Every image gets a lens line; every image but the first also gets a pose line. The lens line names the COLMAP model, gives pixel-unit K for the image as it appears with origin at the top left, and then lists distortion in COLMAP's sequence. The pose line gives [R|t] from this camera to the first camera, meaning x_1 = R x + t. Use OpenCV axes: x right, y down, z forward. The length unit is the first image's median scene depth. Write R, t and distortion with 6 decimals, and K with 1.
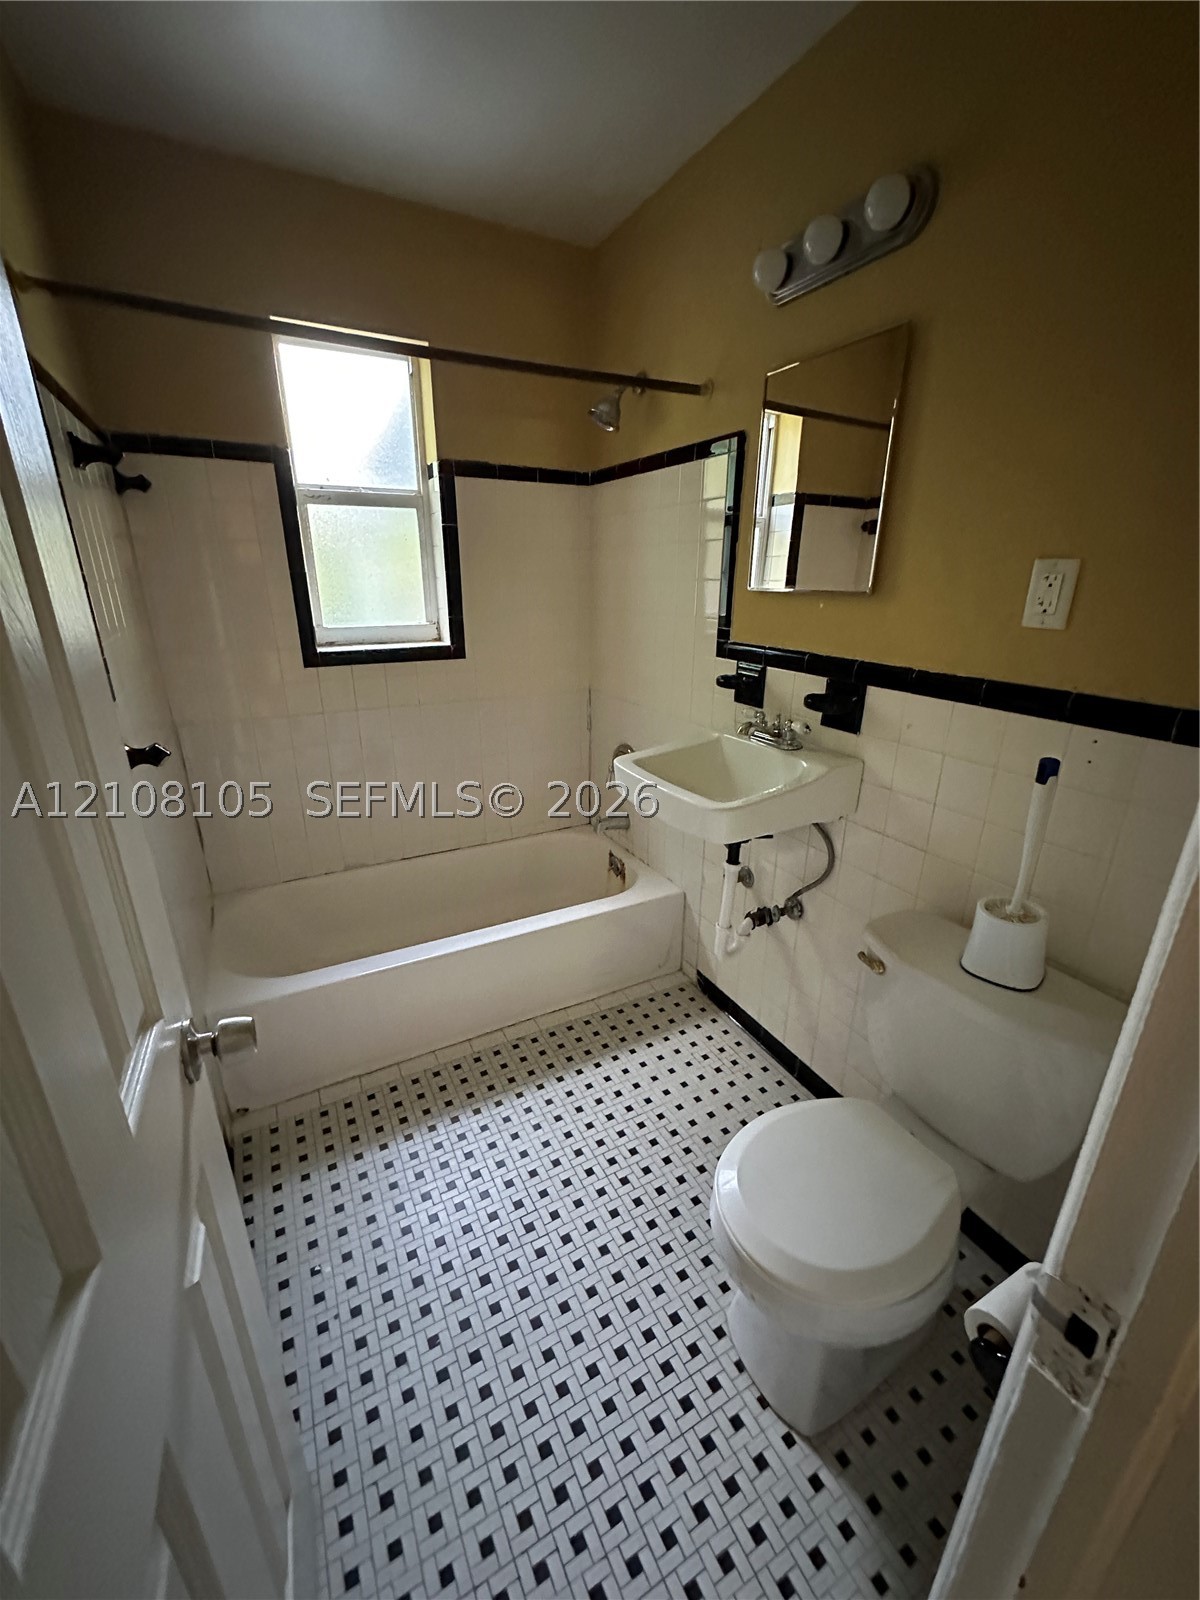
lens RADIAL K [[637.3, 0, 598.1], [0, 637.3, 796.6], [0, 0, 1]] dist [-0.003692, 0.000293]
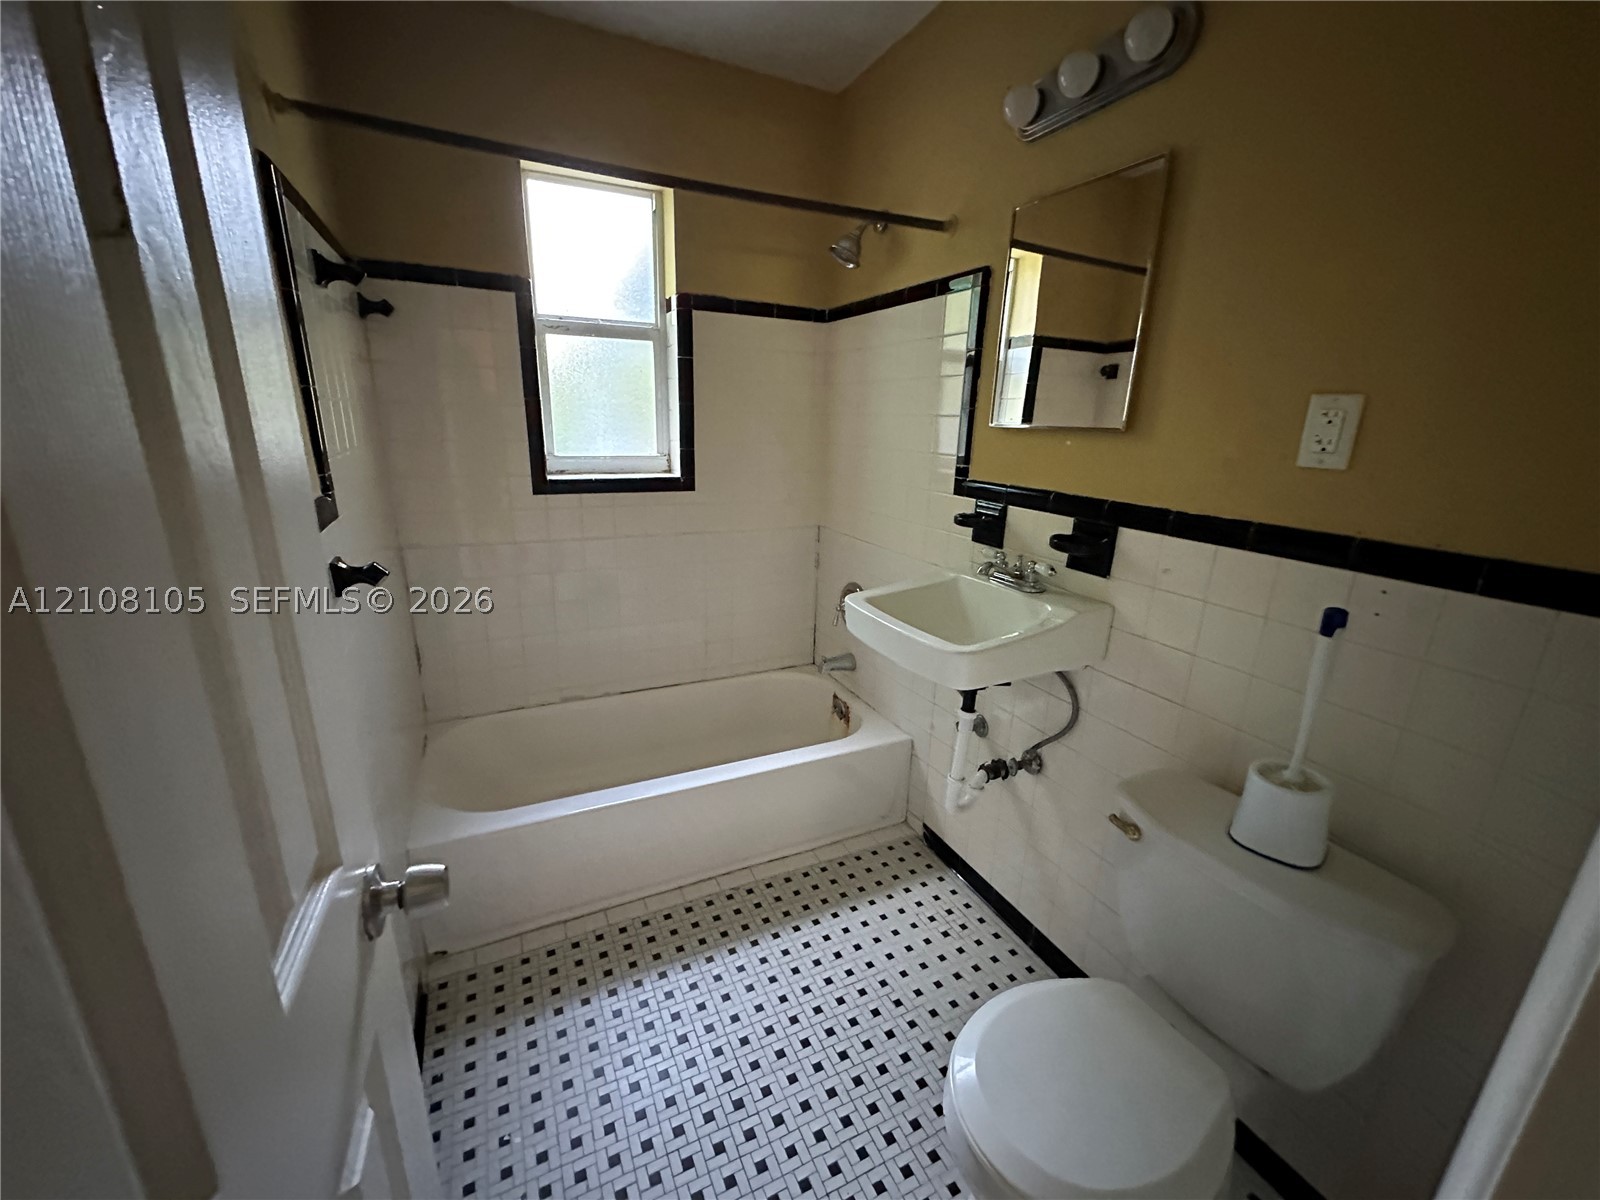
lens RADIAL K [[637.3, 0, 797.0], [0, 637.3, 601.0], [0, 0, 1]] dist [-0.003692, 0.000293]
pose [[0.998791, 0.034218, -0.035287, -0.013601], [-0.036157, 0.997784, -0.055855, 0.004208], [0.033297, 0.057064, 0.997815, 0.042506]]
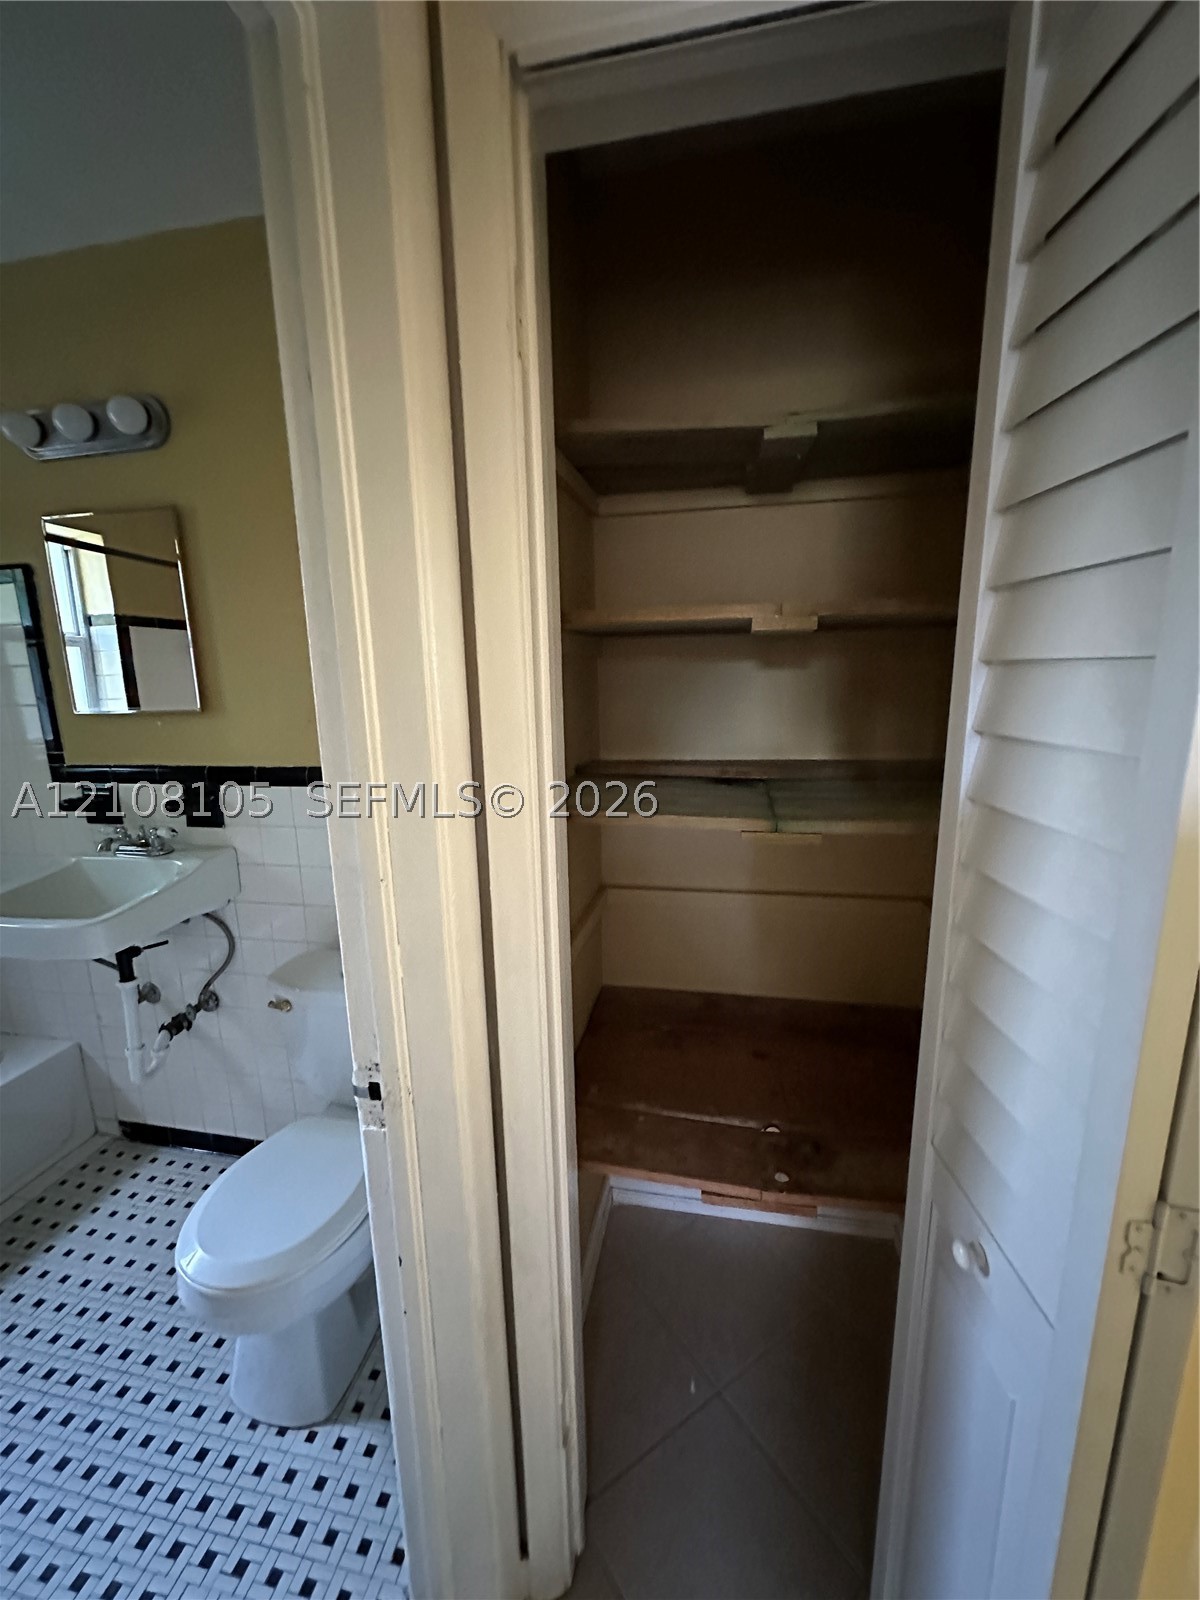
lens RADIAL K [[637.3, 0, 598.1], [0, 637.3, 796.6], [0, 0, 1]] dist [-0.003692, 0.000293]
pose [[0.630847, -0.166433, 0.757847, -0.027214], [0.280902, 0.959458, -0.023119, 0.059349], [-0.723275, 0.227465, 0.652023, -0.231978]]
